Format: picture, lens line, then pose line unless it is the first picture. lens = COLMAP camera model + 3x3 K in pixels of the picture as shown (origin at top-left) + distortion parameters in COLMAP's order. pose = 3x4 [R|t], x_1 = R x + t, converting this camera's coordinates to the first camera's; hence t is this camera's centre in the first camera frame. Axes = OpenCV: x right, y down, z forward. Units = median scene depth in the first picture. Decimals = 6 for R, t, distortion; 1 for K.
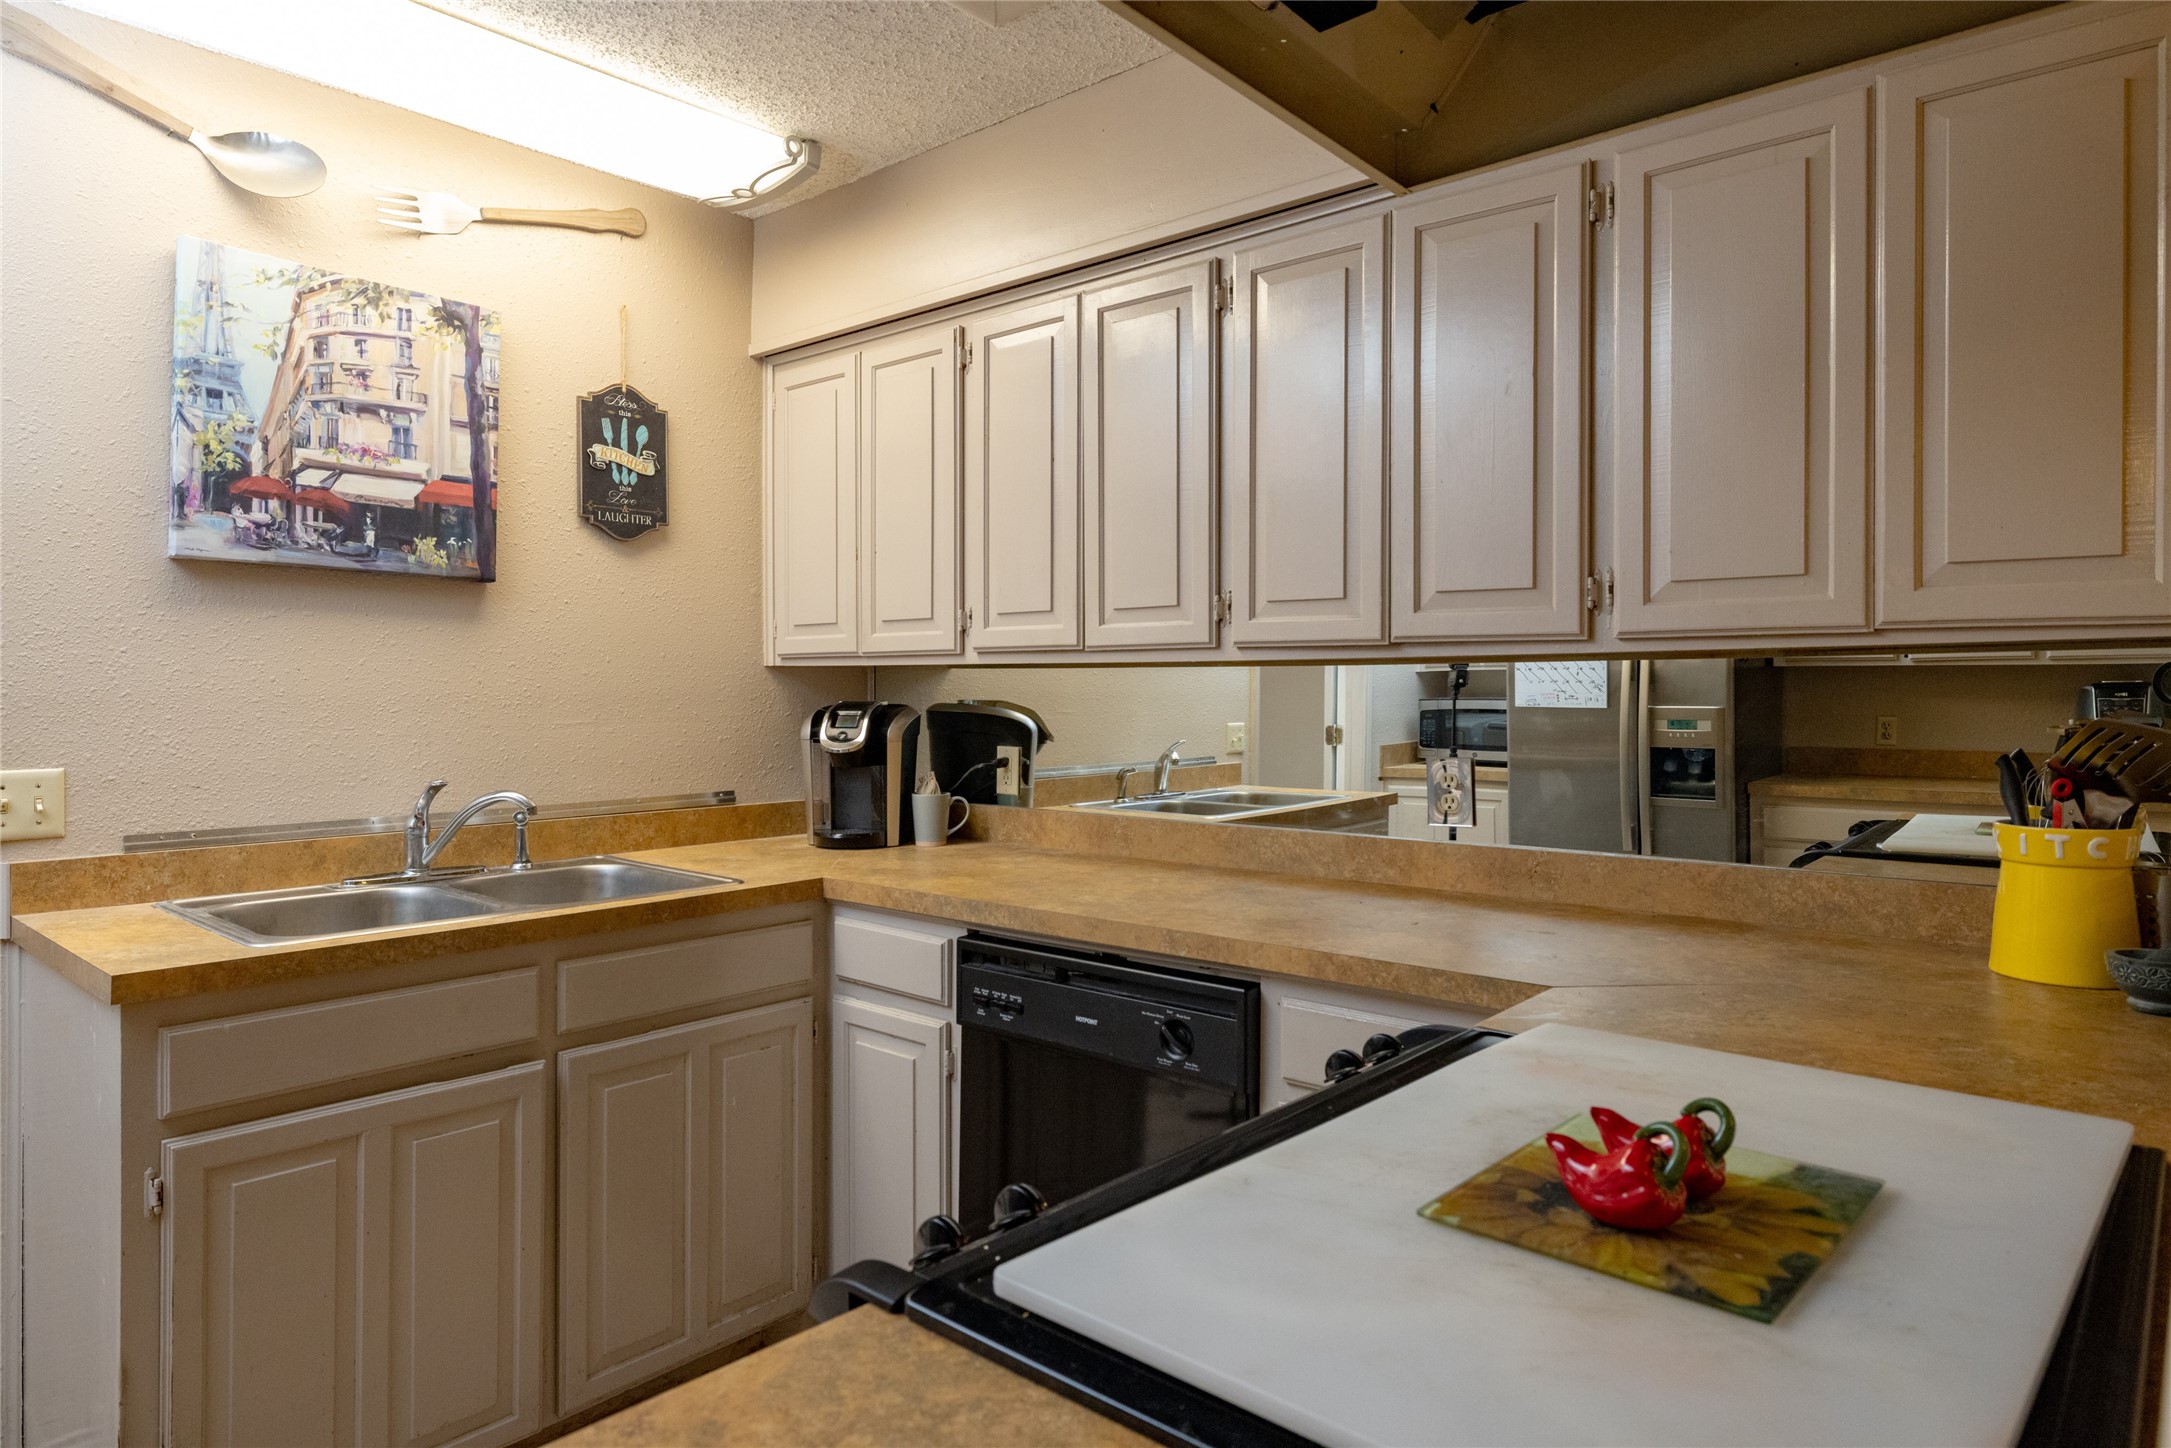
lens RADIAL K [[1286.3, 0, 1085.5], [0, 1286.3, 724.0], [0, 0, 1]] dist [0.004650, -0.002165]
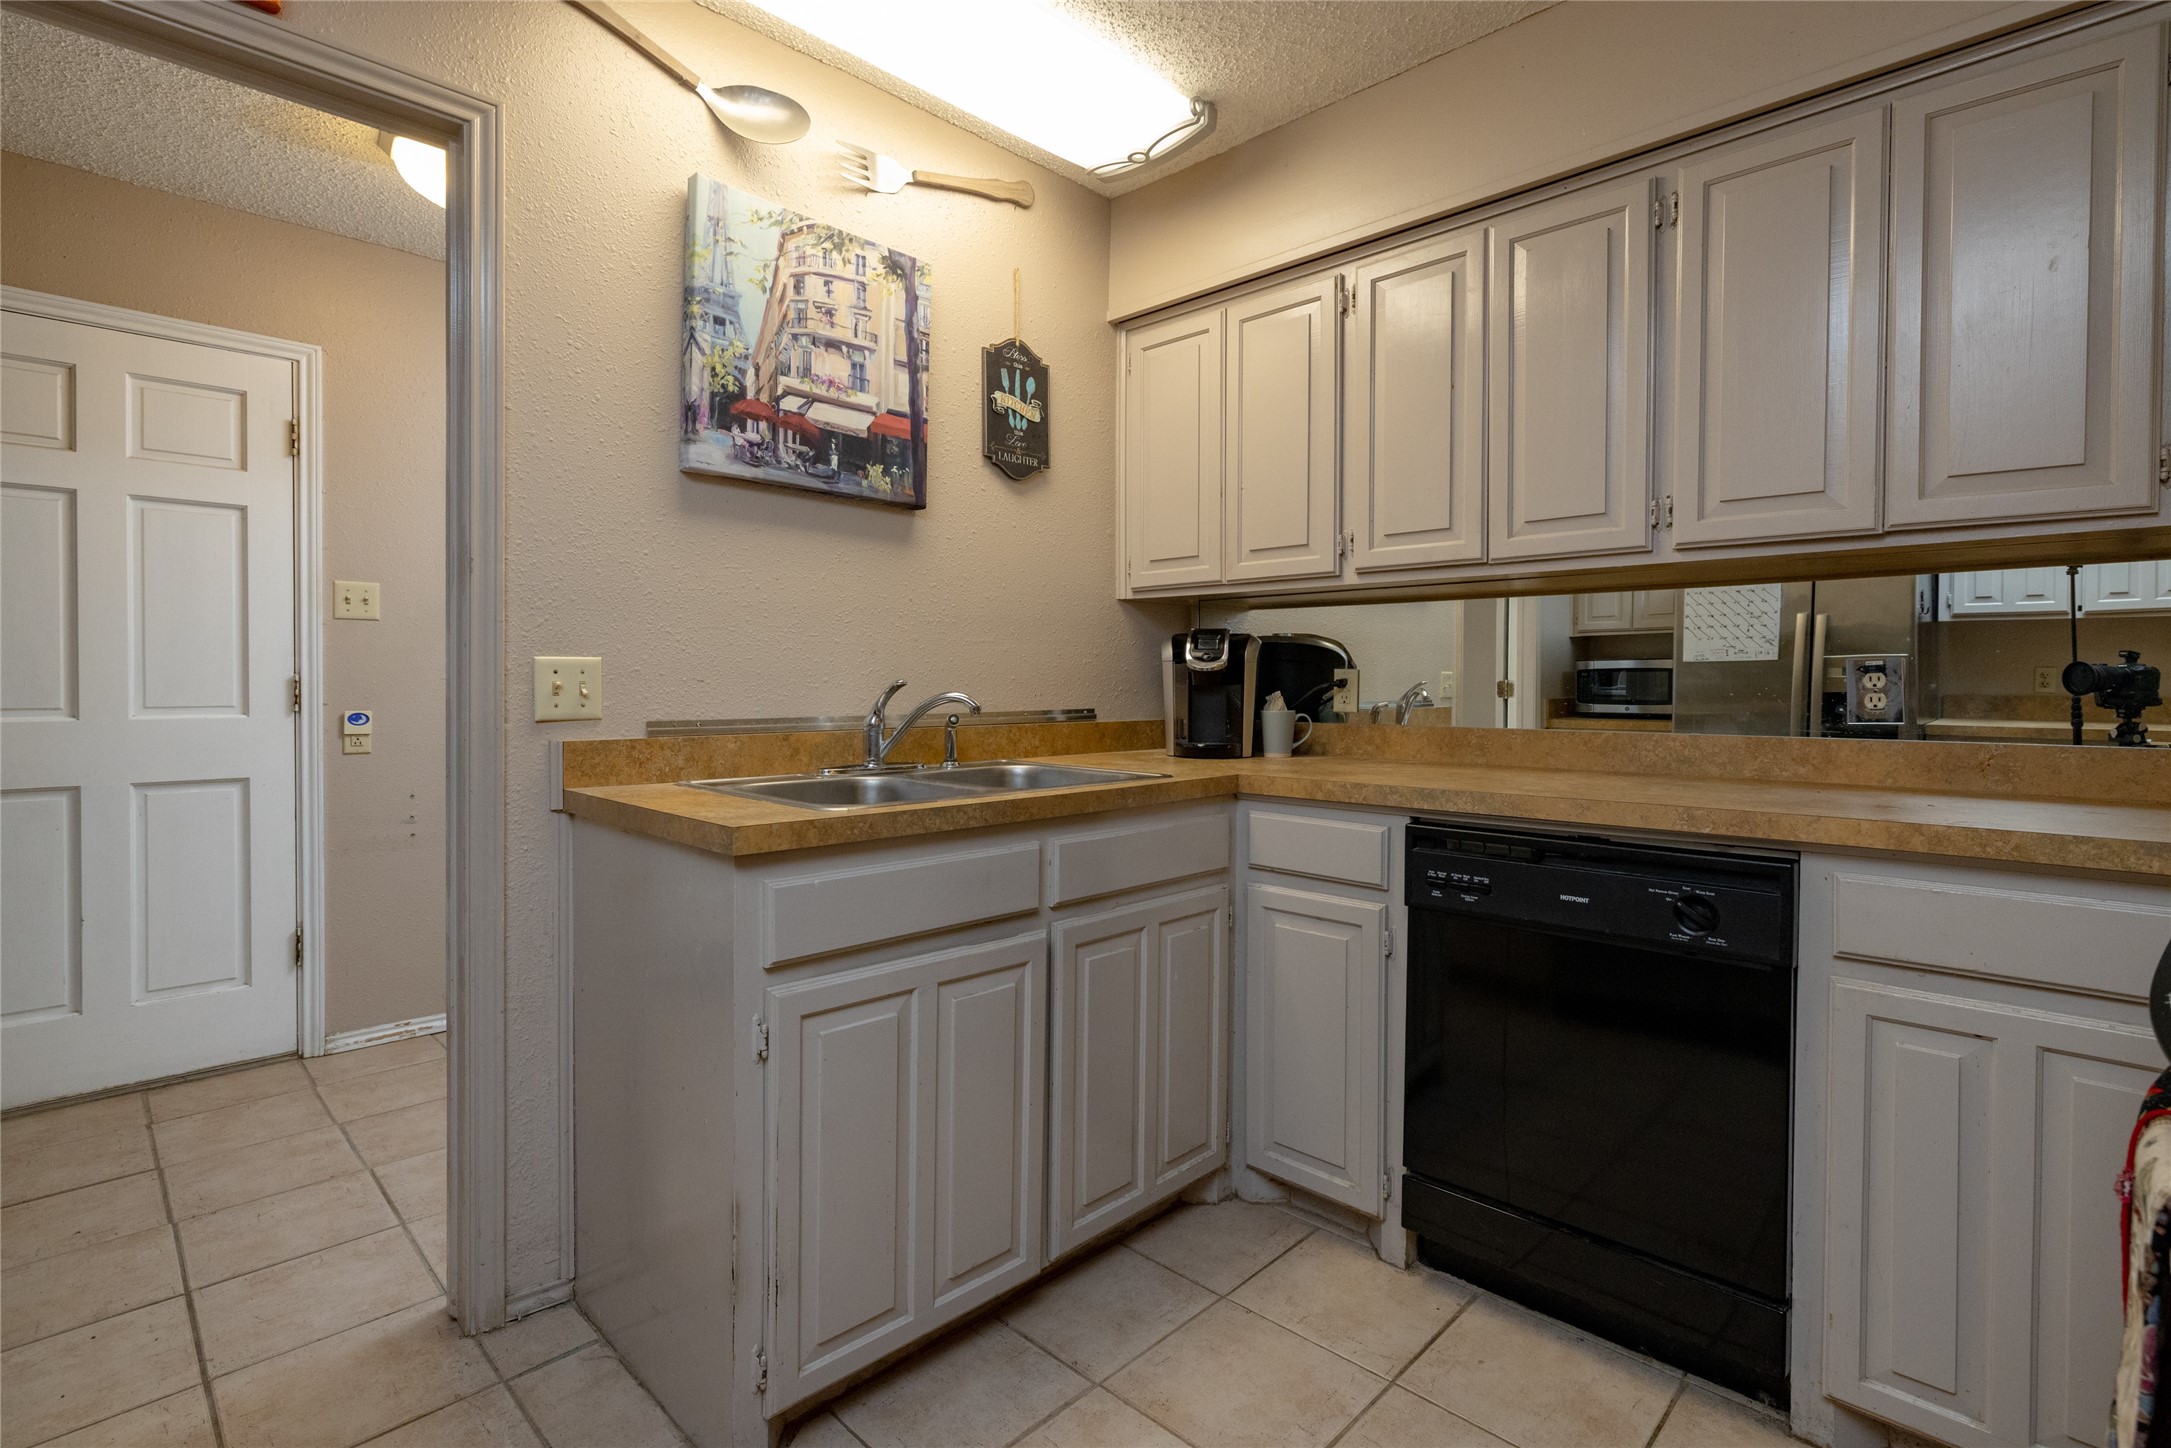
lens RADIAL K [[1025.3, 0, 1085.5], [0, 1025.3, 724.0], [0, 0, 1]] dist [-0.001063, 0.000286]
pose [[0.998509, 0.005653, -0.054298, -0.286485], [-0.005038, 0.999922, 0.011464, 0.067873], [0.054359, -0.011174, 0.998459, 0.129425]]
